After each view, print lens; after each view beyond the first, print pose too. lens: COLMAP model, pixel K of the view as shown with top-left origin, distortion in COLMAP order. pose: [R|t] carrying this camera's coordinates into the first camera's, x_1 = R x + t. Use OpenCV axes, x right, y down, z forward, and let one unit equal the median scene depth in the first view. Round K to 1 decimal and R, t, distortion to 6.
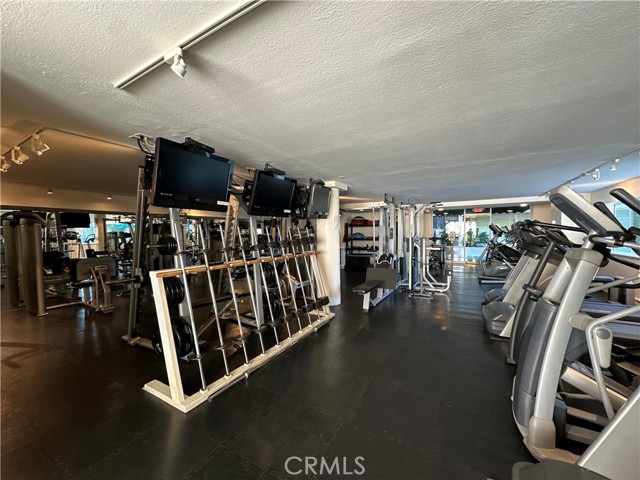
lens RADIAL K [[257.2, 0, 320.0], [0, 257.2, 240.0], [0, 0, 1]] dist [0.001375, 0.000142]
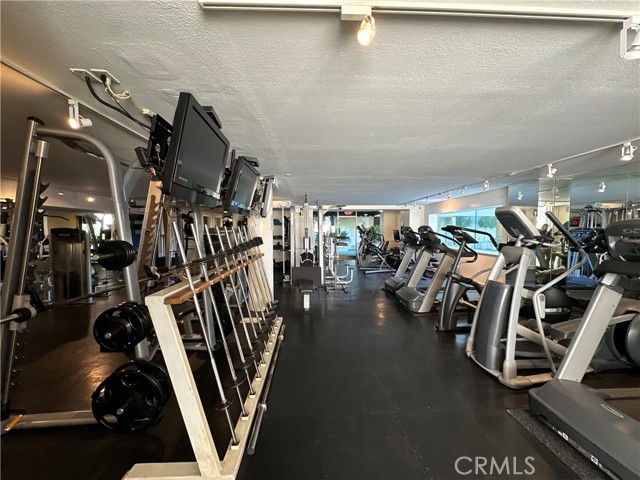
lens RADIAL K [[257.2, 0, 320.0], [0, 257.2, 240.0], [0, 0, 1]] dist [0.001375, 0.000142]
pose [[0.845750, -0.010464, 0.533477, -0.458869], [0.005080, 0.999920, 0.011560, -0.017186], [-0.533556, -0.007066, 0.845735, 0.168786]]
